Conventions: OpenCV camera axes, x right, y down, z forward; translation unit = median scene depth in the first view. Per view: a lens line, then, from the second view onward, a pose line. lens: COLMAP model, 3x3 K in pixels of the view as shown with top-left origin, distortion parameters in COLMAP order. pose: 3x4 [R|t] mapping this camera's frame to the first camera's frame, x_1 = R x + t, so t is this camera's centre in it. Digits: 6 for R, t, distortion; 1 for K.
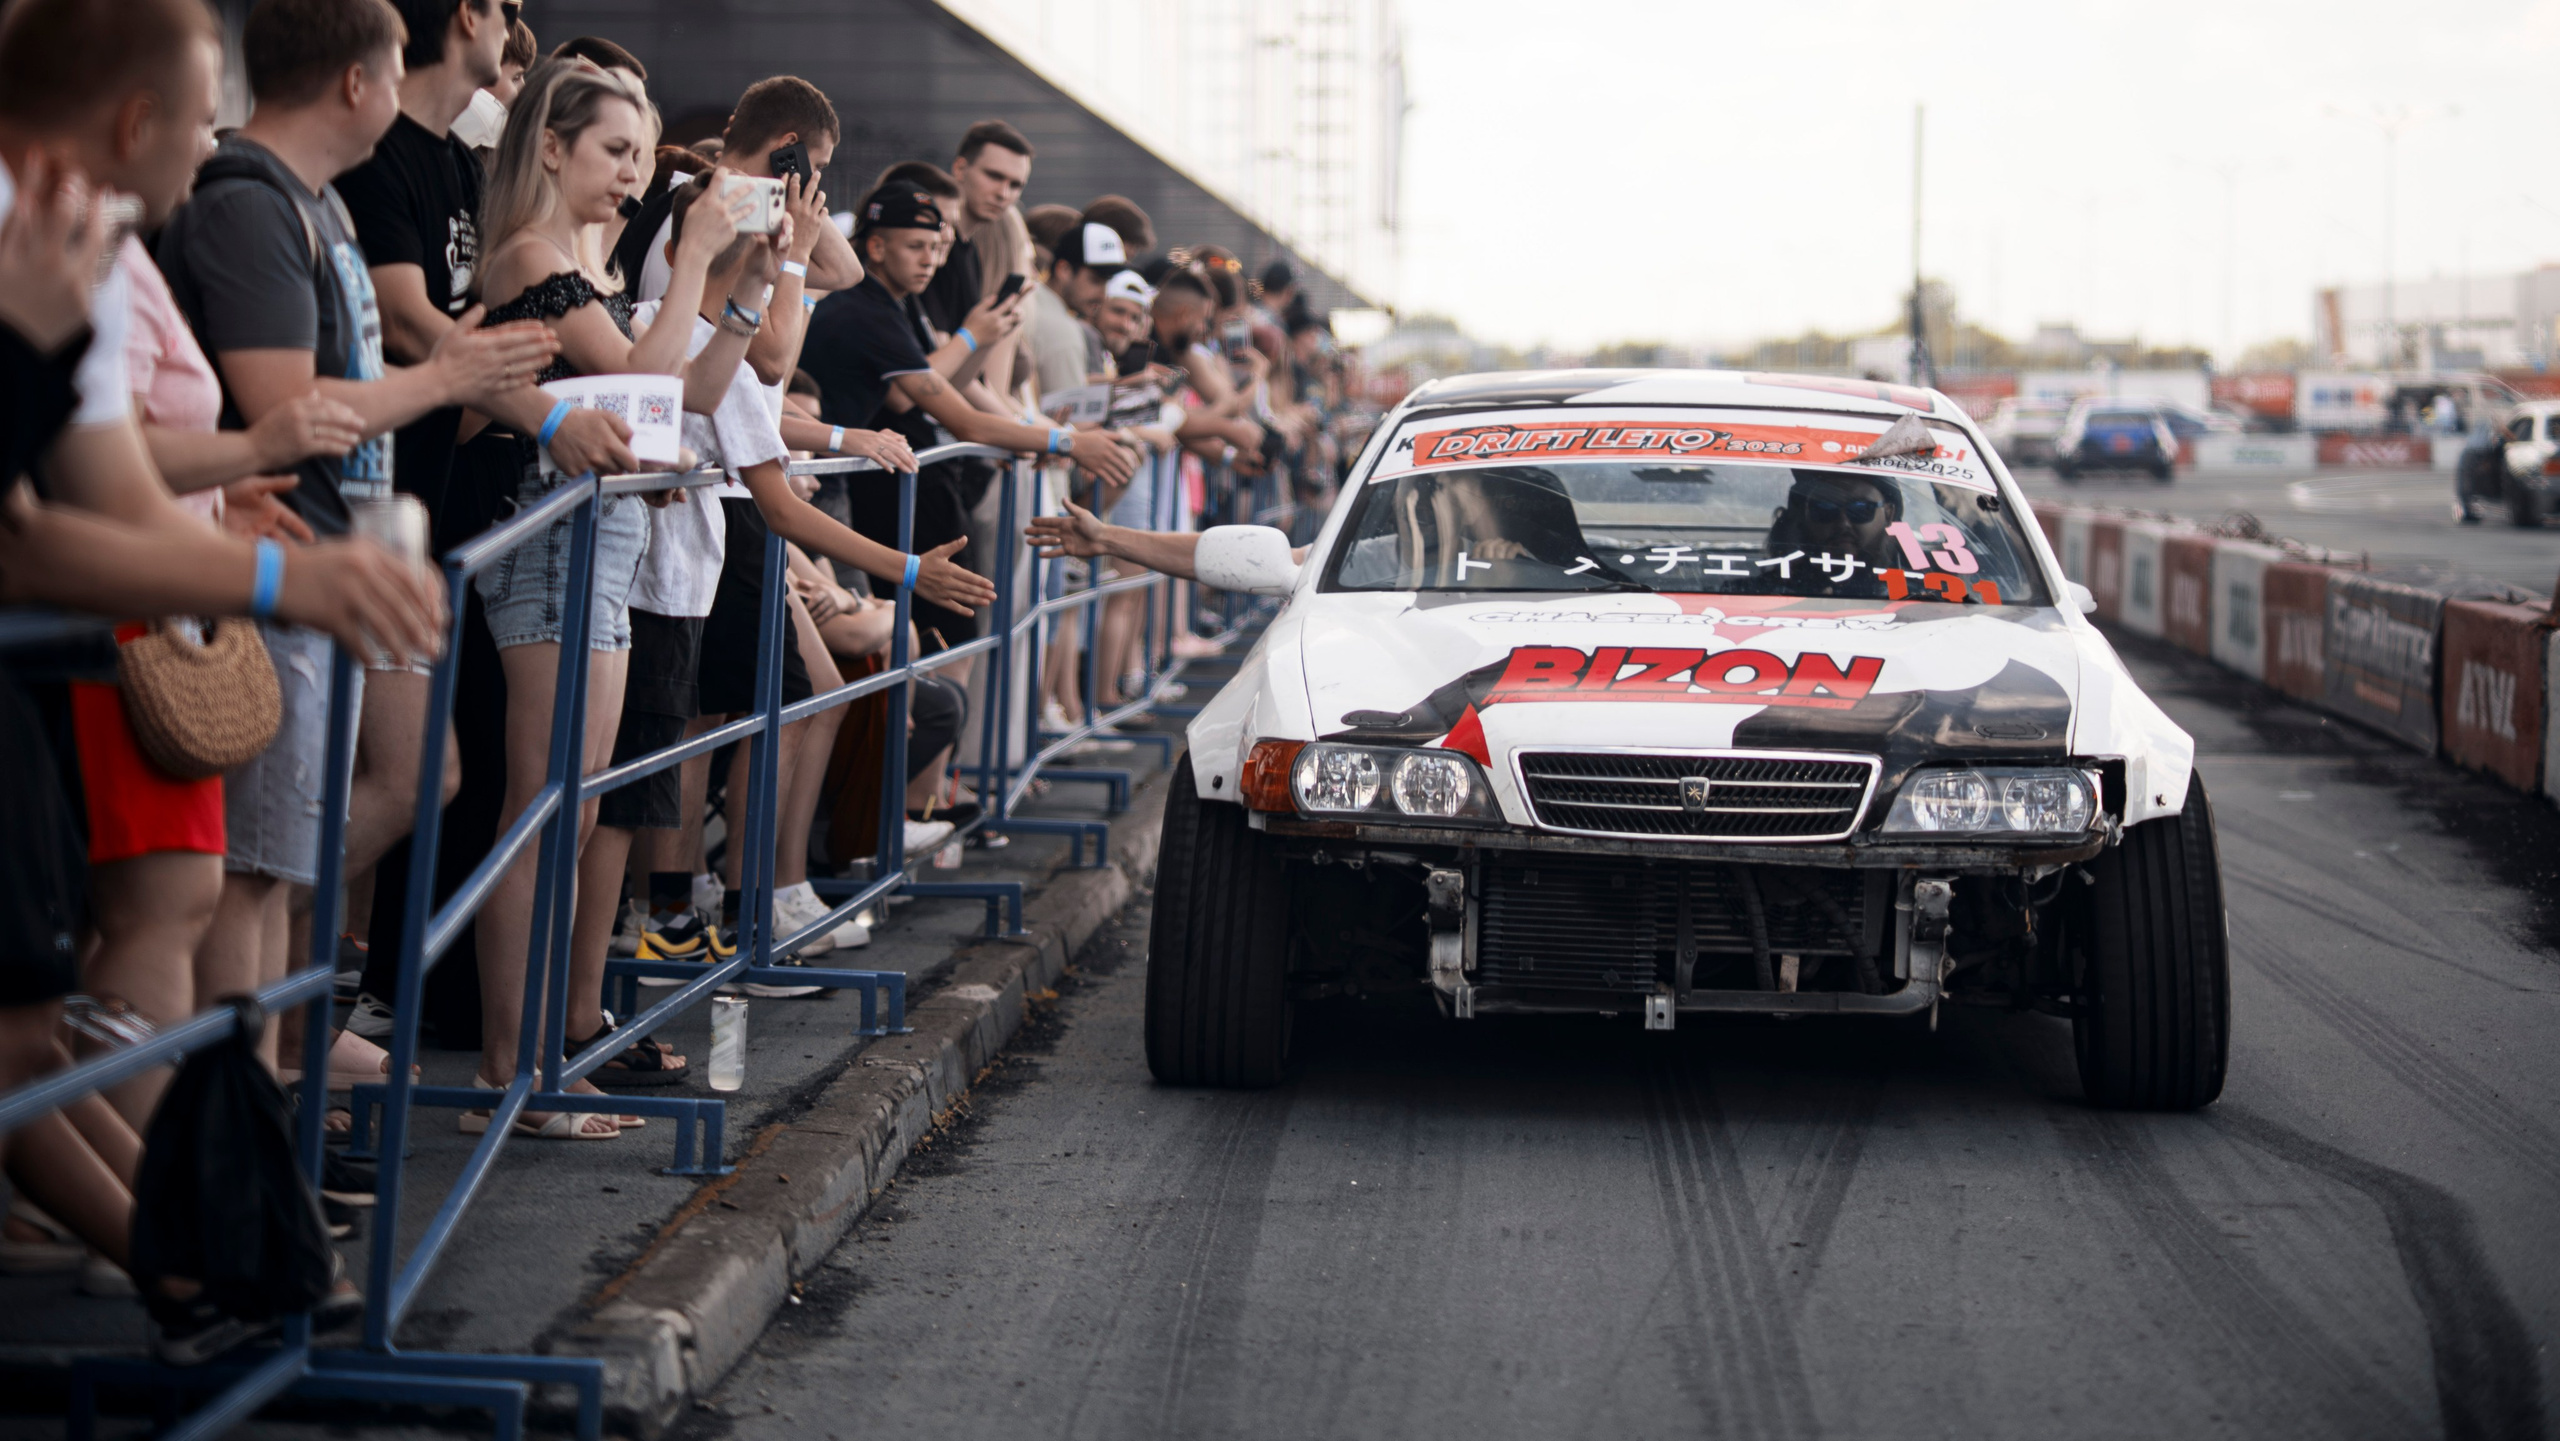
lens RADIAL K [[6323.6, 0, 1280.0], [0, 6323.6, 720.5], [0, 0, 1]] dist [-0.022251, -0.459992]
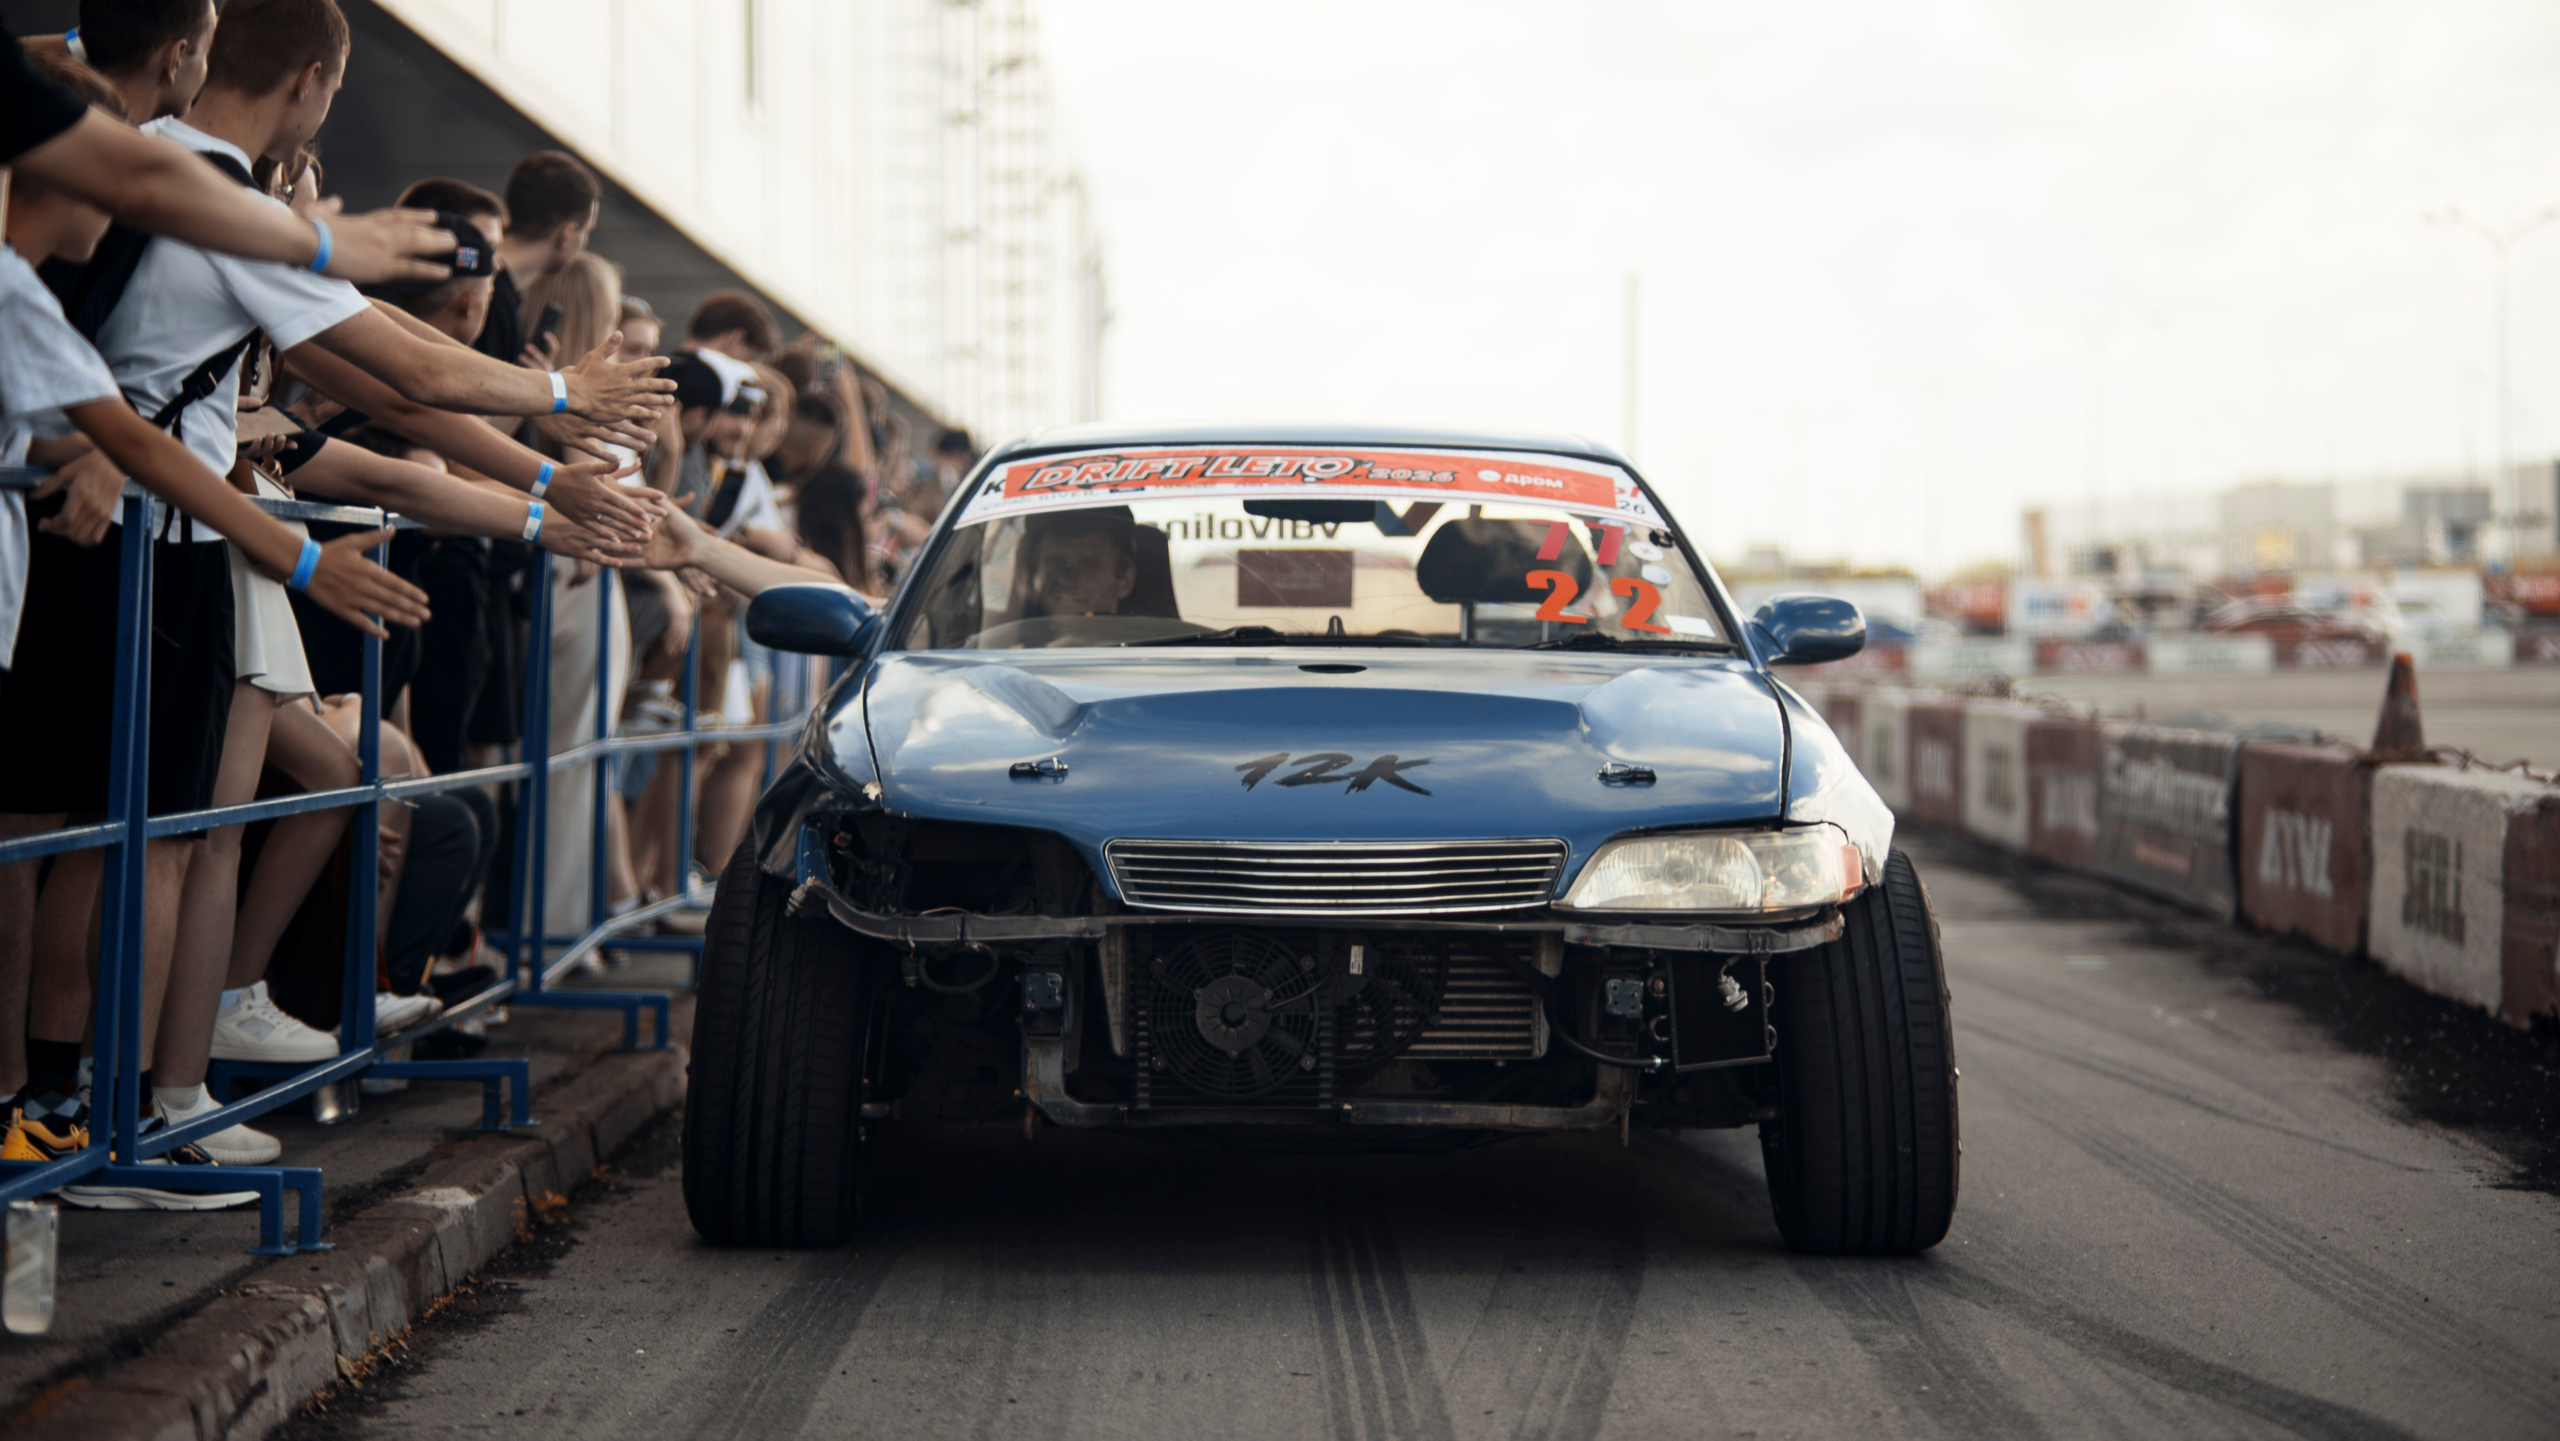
lens RADIAL K [[6325.7, 0, 1280.0], [0, 6325.7, 720.5], [0, 0, 1]] dist [0.000315, 0.145413]
pose [[0.998891, -0.013417, 0.045133, 0.016676], [0.015034, 0.999250, -0.035682, 0.012725], [-0.044621, 0.036321, 0.998344, 0.207120]]
